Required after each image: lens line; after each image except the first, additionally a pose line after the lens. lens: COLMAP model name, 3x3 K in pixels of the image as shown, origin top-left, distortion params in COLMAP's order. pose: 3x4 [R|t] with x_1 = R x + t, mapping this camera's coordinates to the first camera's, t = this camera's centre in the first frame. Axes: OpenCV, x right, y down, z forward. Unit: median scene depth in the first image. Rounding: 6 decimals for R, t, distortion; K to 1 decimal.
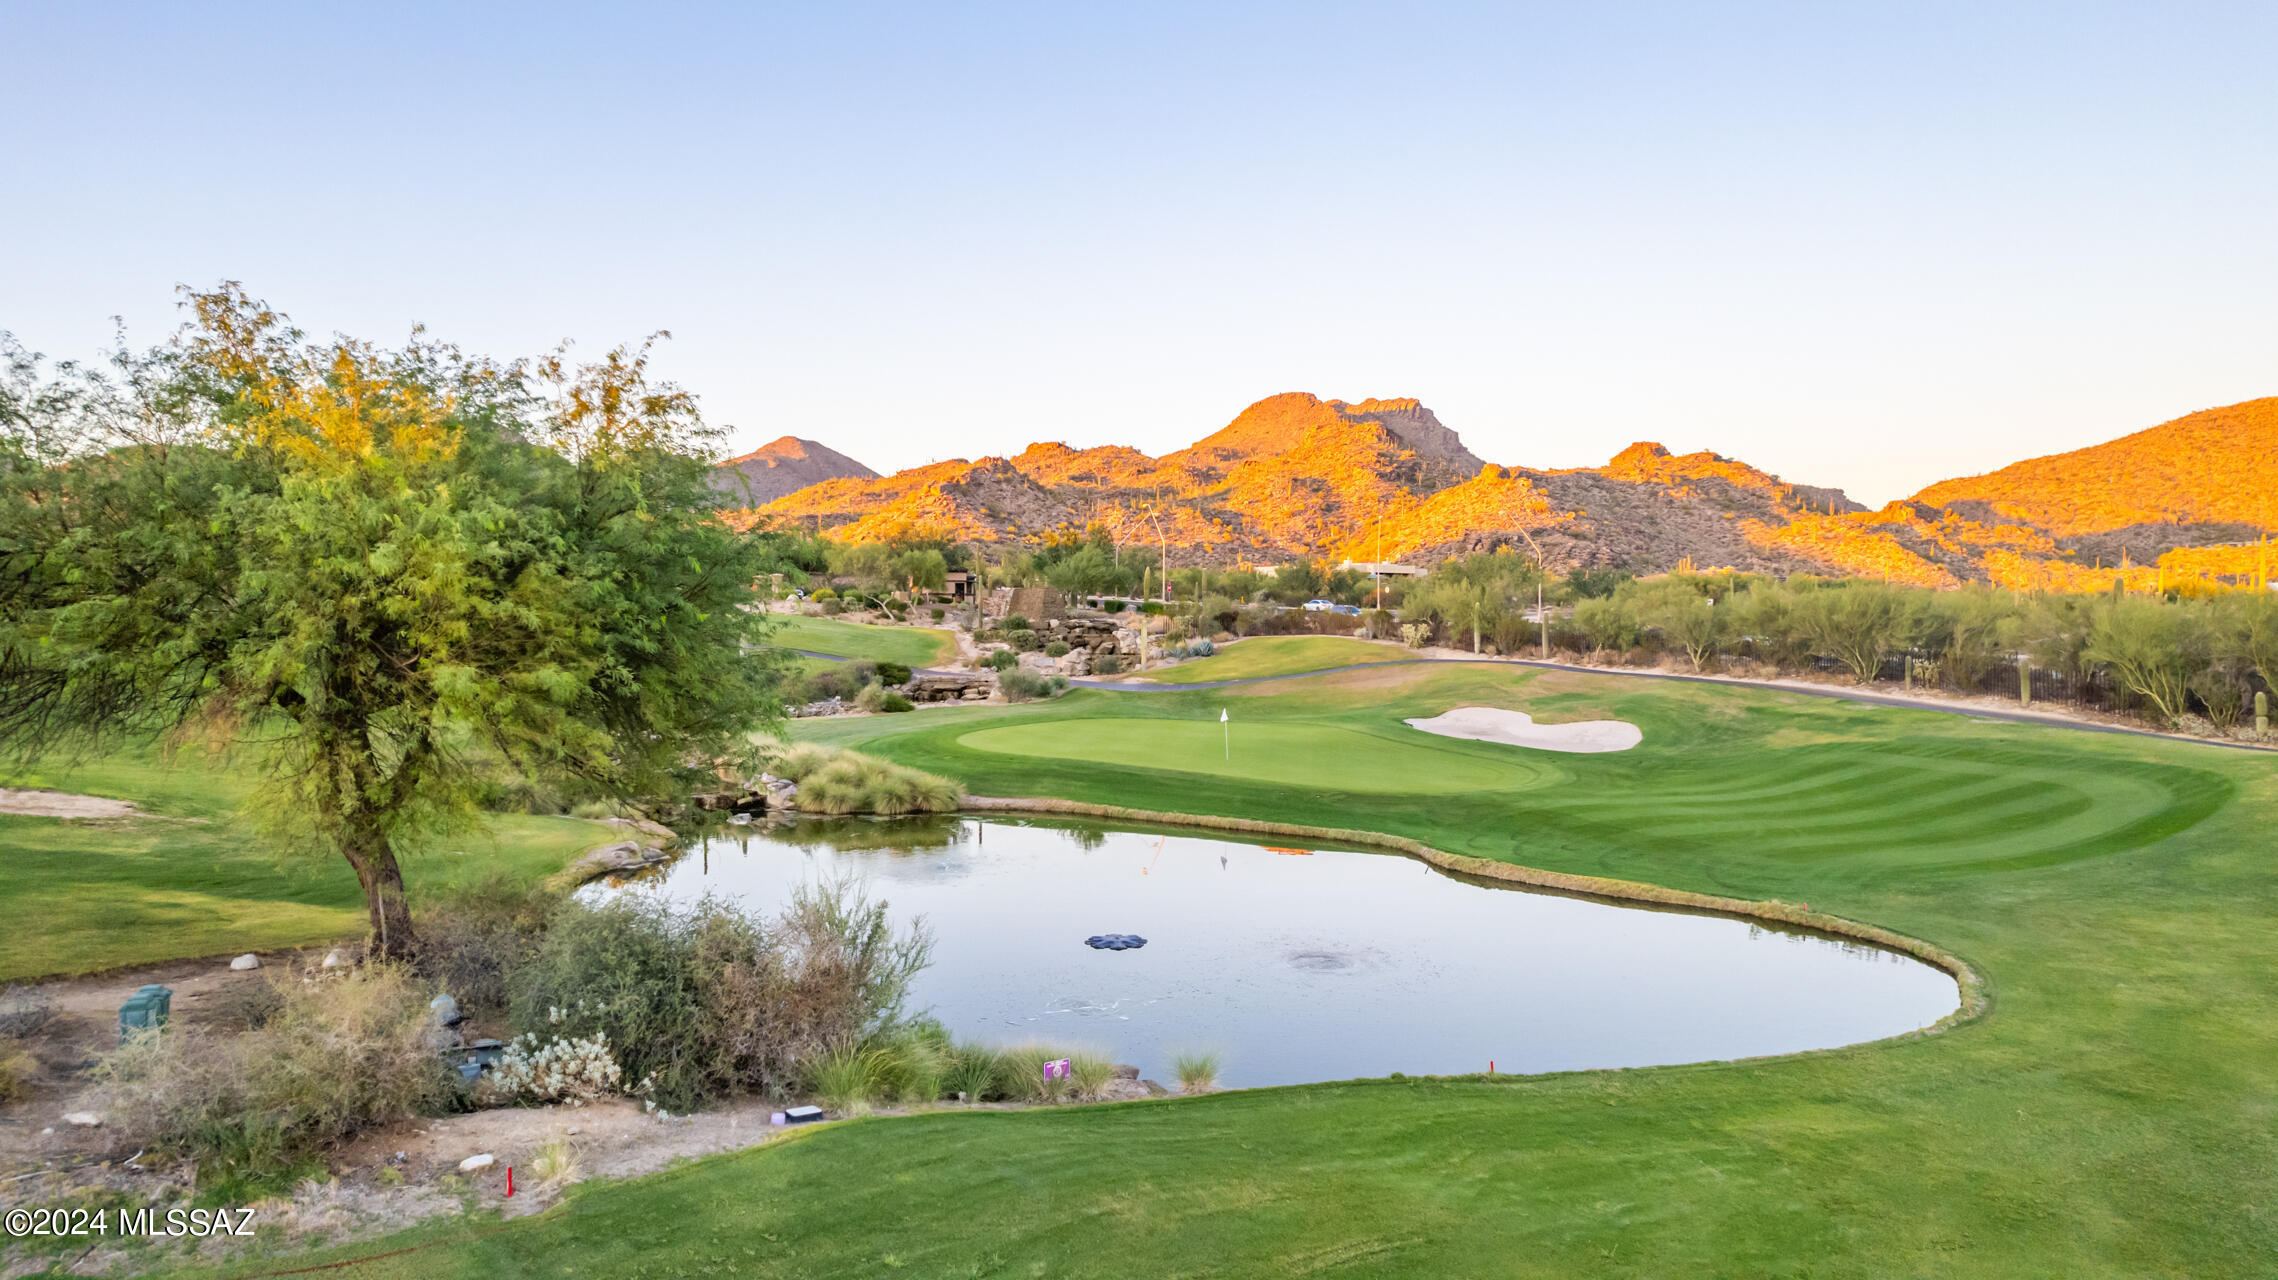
lens RADIAL K [[1452.3, 0, 1131.8], [0, 1452.3, 631.0], [0, 0, 1]] dist [-0.078389, 0.065311]
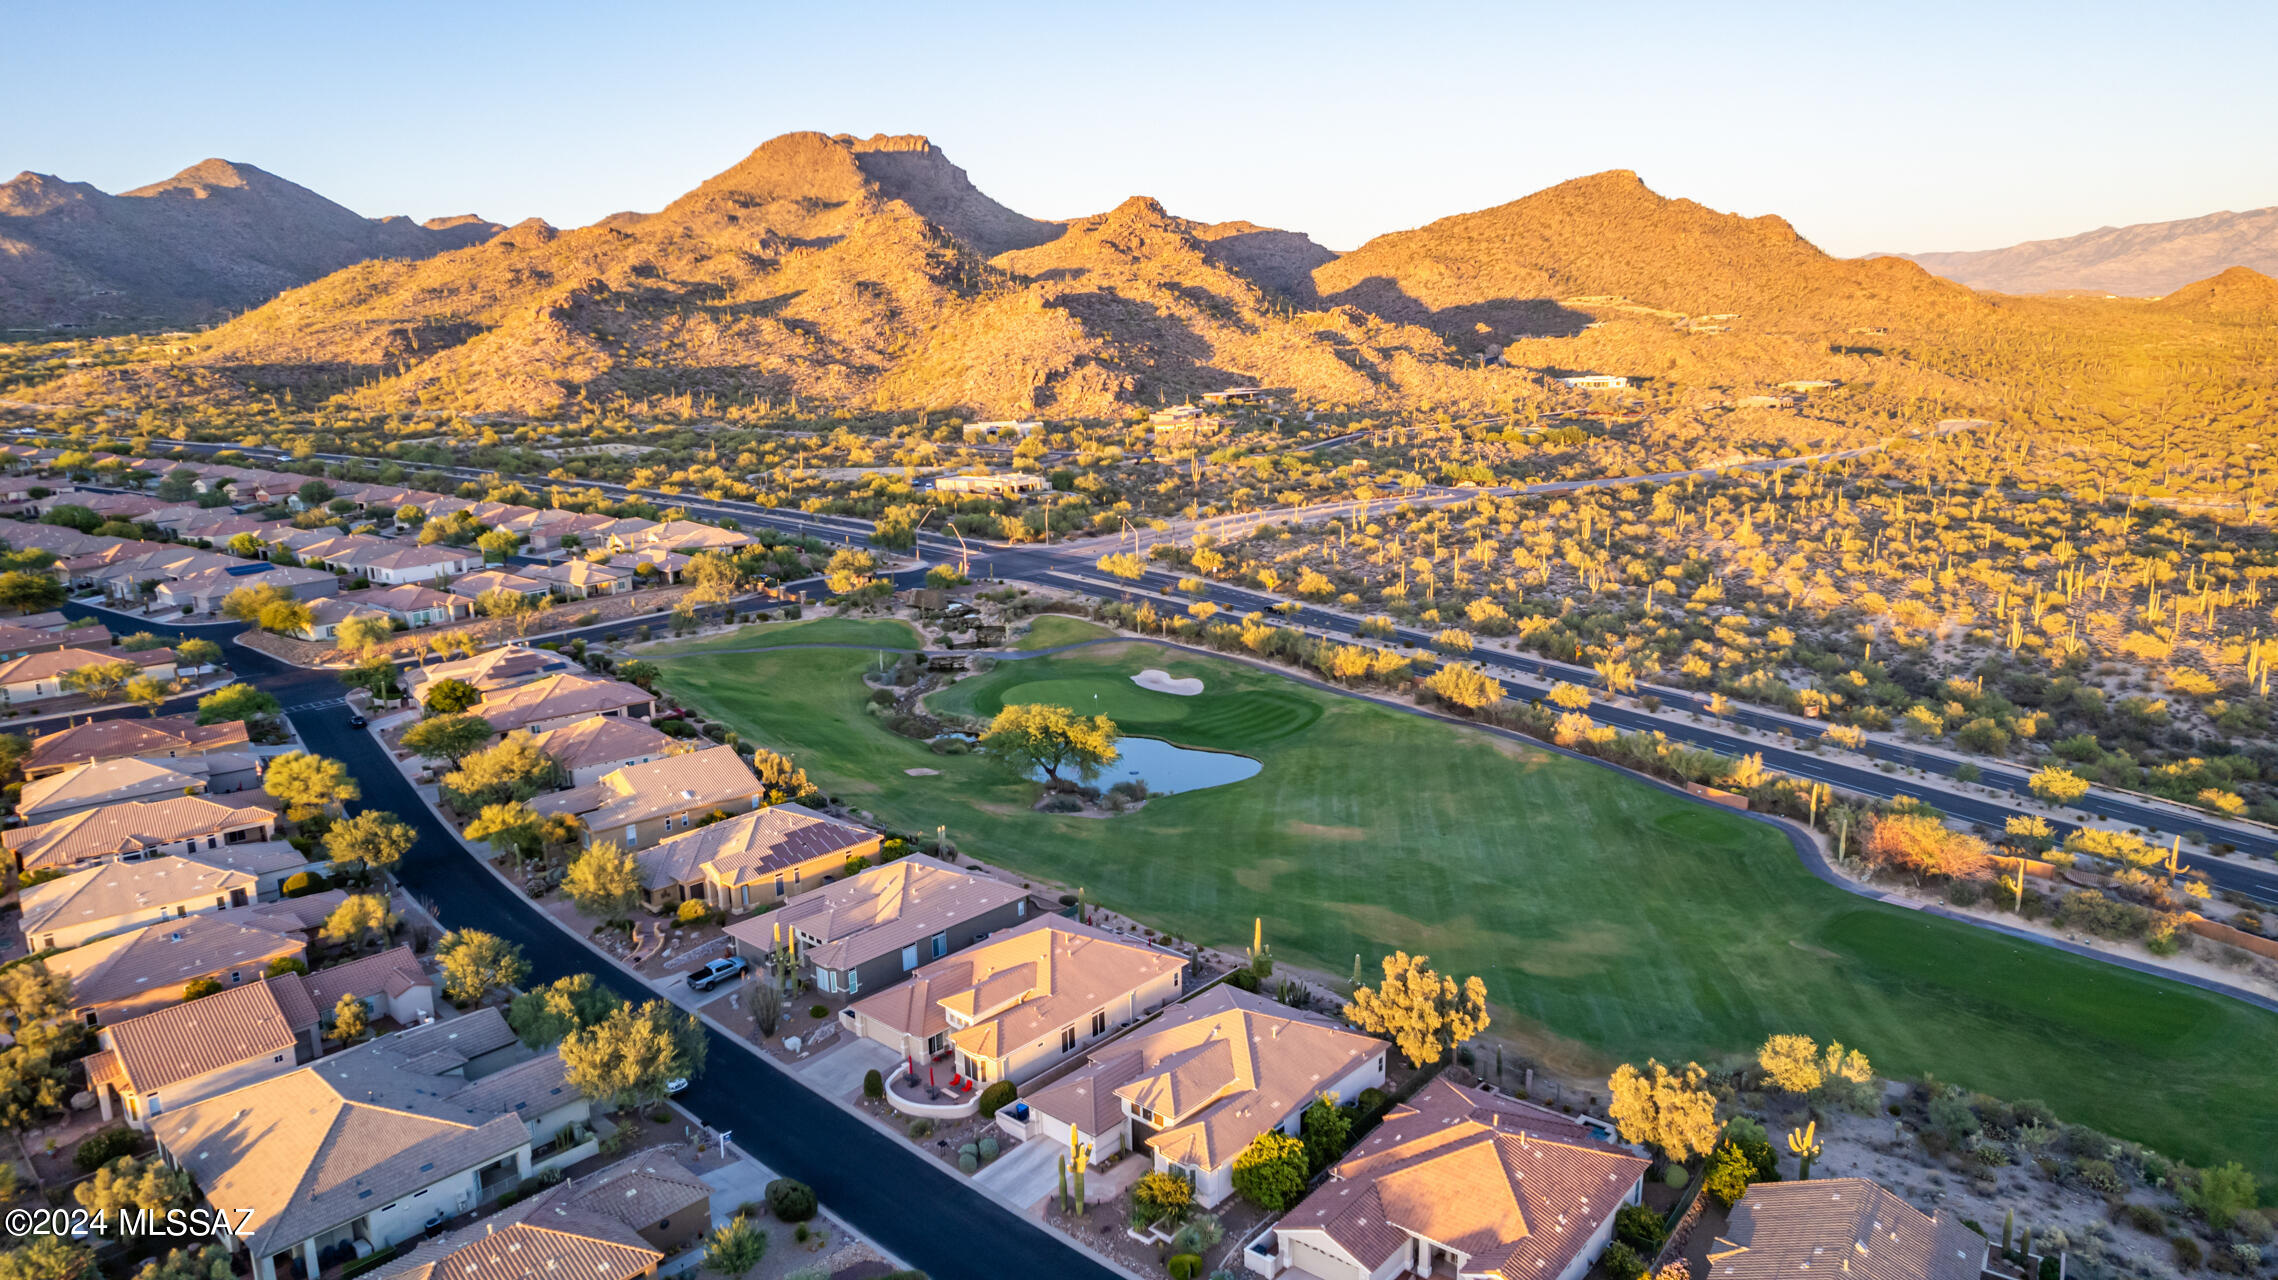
lens RADIAL K [[1452.3, 0, 1131.8], [0, 1452.3, 631.0], [0, 0, 1]] dist [-0.078389, 0.065311]
pose [[0.942880, -0.093774, 0.319663, -0.057409], [0.028623, 0.978820, 0.202712, -0.048273], [-0.331902, -0.181983, 0.925594, -0.136149]]
